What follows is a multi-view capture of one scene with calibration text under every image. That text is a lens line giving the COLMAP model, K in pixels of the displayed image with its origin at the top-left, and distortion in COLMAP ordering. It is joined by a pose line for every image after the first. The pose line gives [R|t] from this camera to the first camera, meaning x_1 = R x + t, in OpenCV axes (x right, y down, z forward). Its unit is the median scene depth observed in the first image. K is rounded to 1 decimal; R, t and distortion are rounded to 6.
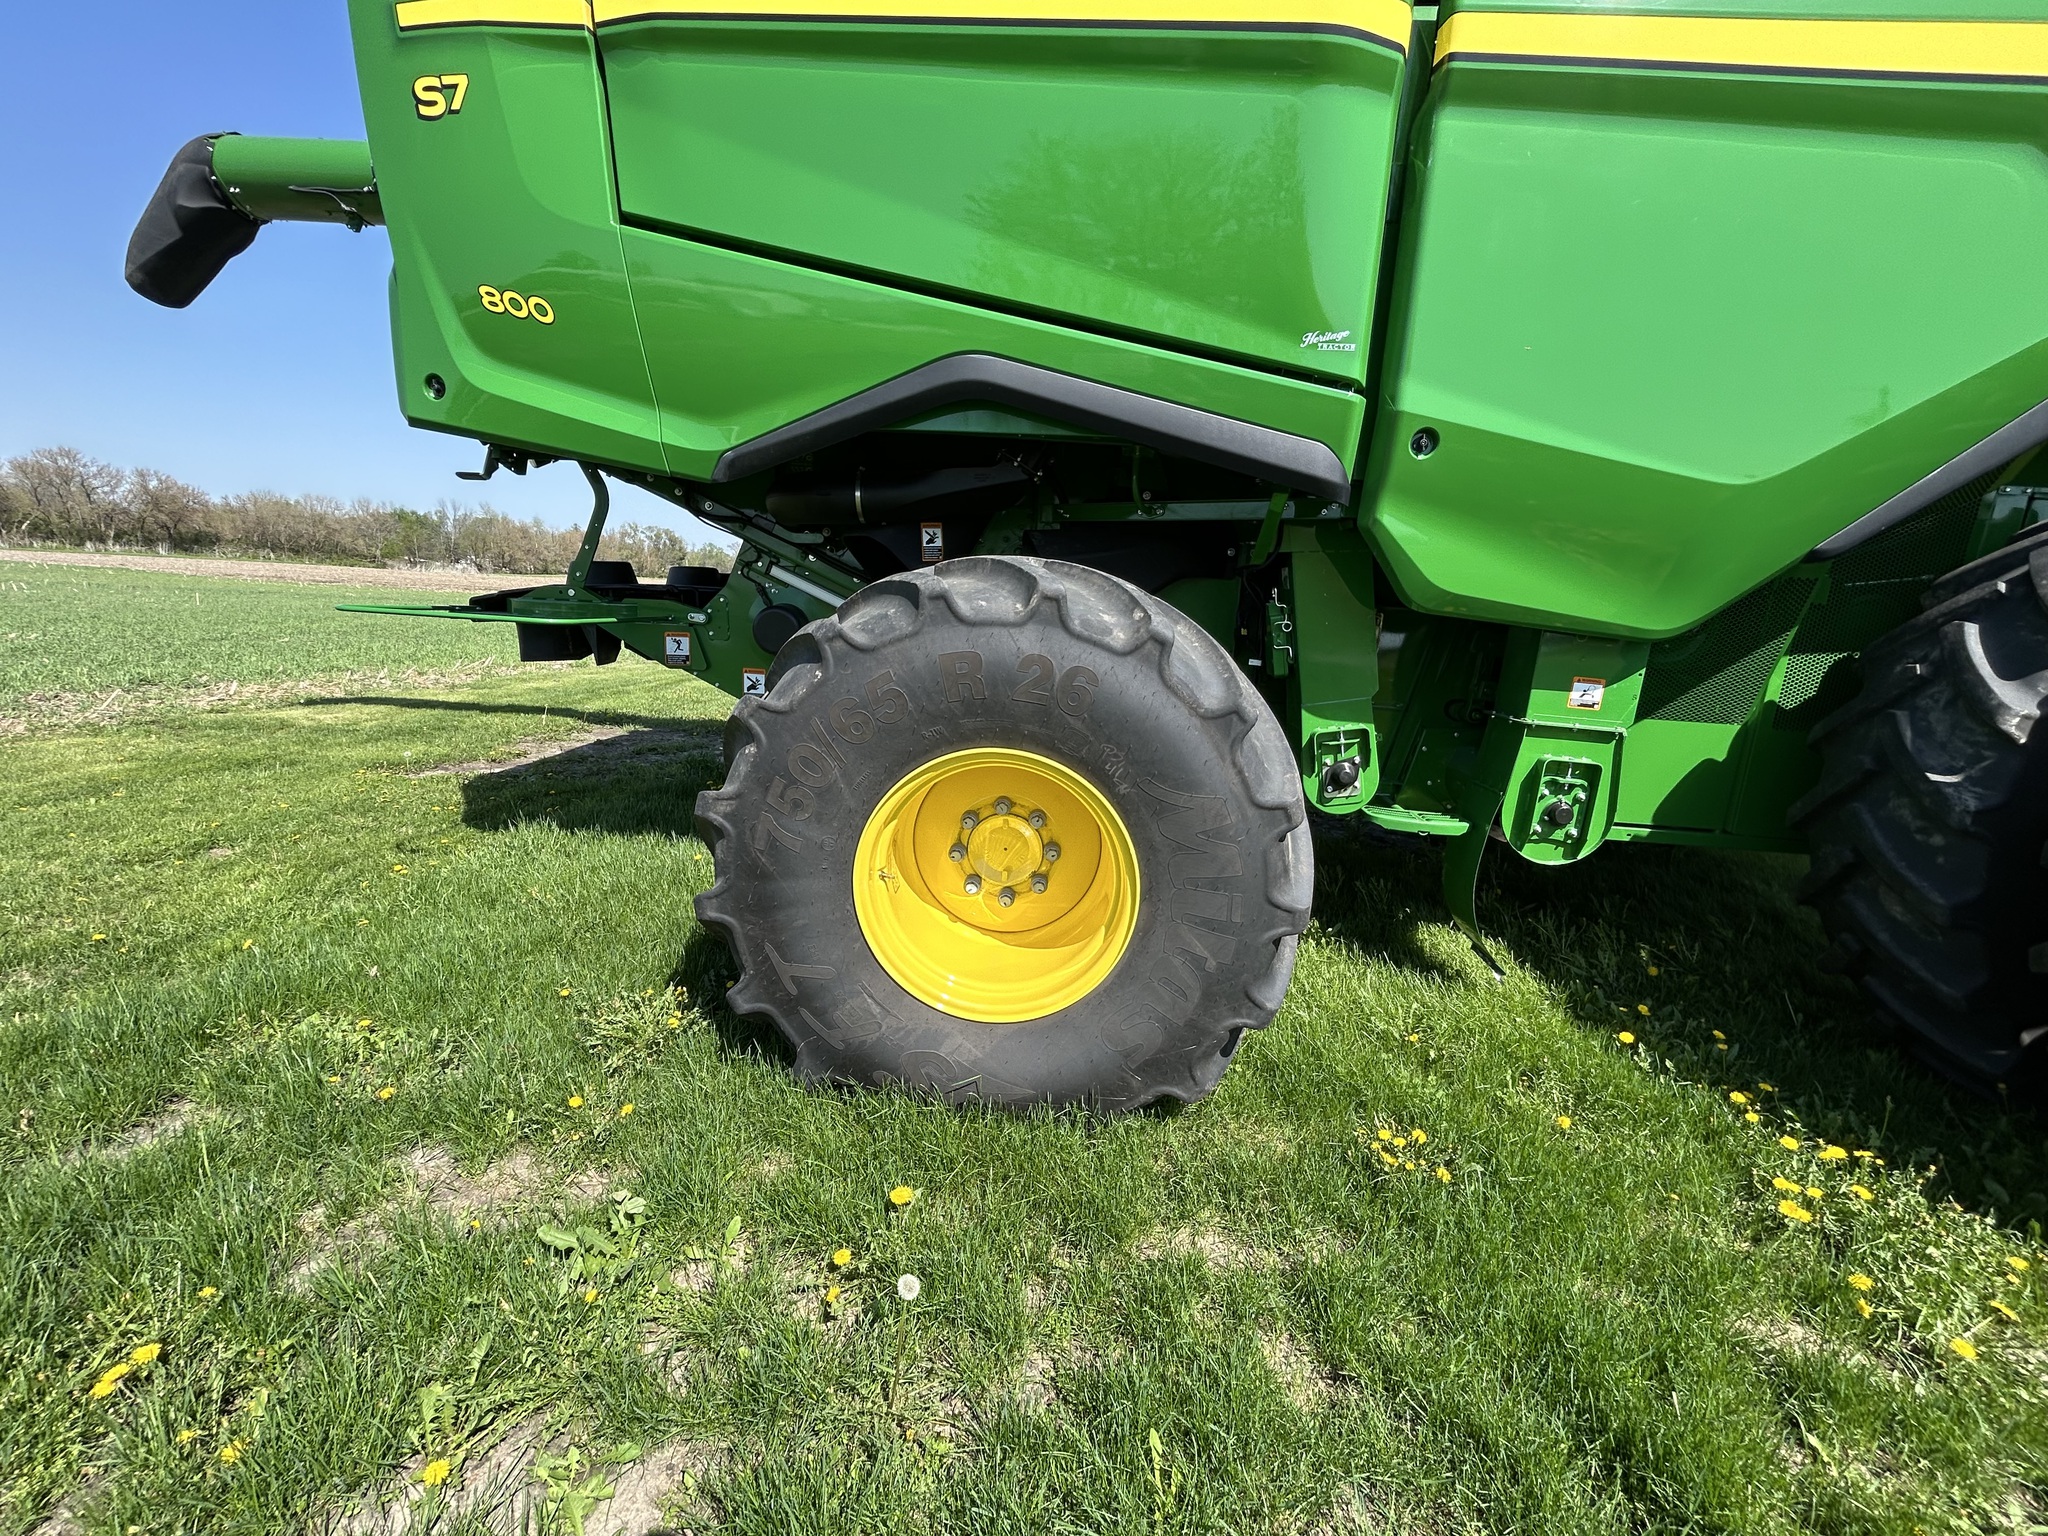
lens RADIAL K [[834.0, 0, 1018.3], [0, 834.0, 767.7], [0, 0, 1]] dist [0.000072, -0.000109]
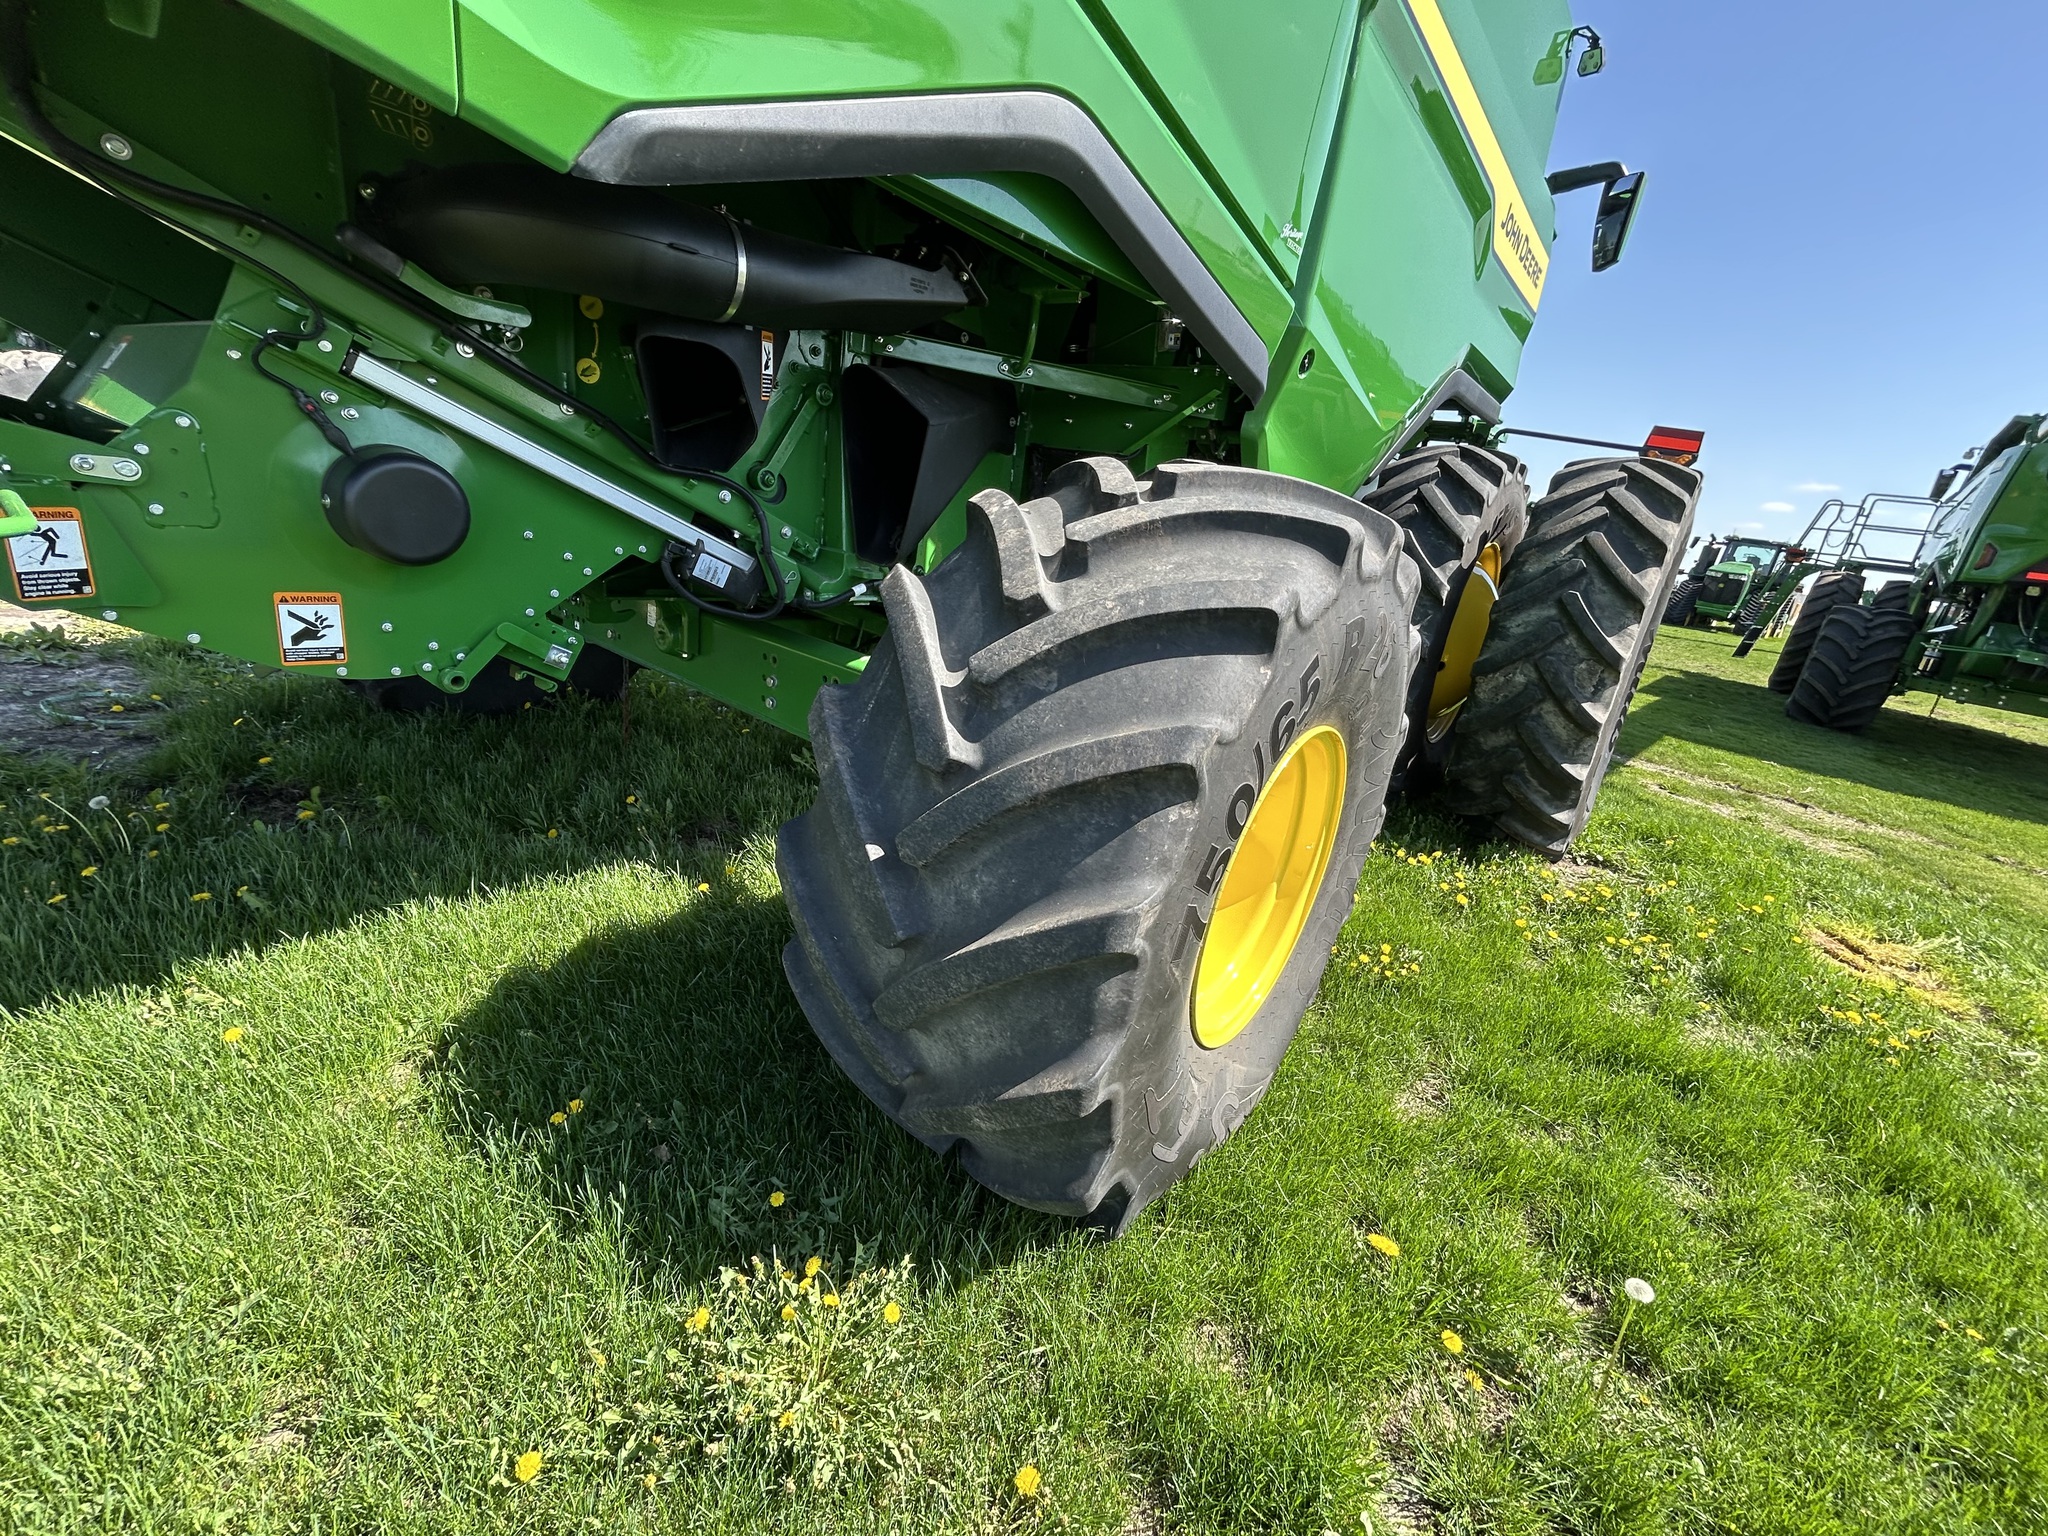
lens RADIAL K [[835.4, 0, 1020.0], [0, 835.4, 766.6], [0, 0, 1]] dist [-0.006690, 0.004641]
pose [[0.565295, -0.236659, 0.790211, -0.611817], [0.062294, 0.967473, 0.245183, -0.147264], [-0.822533, -0.089376, 0.561650, 0.560295]]
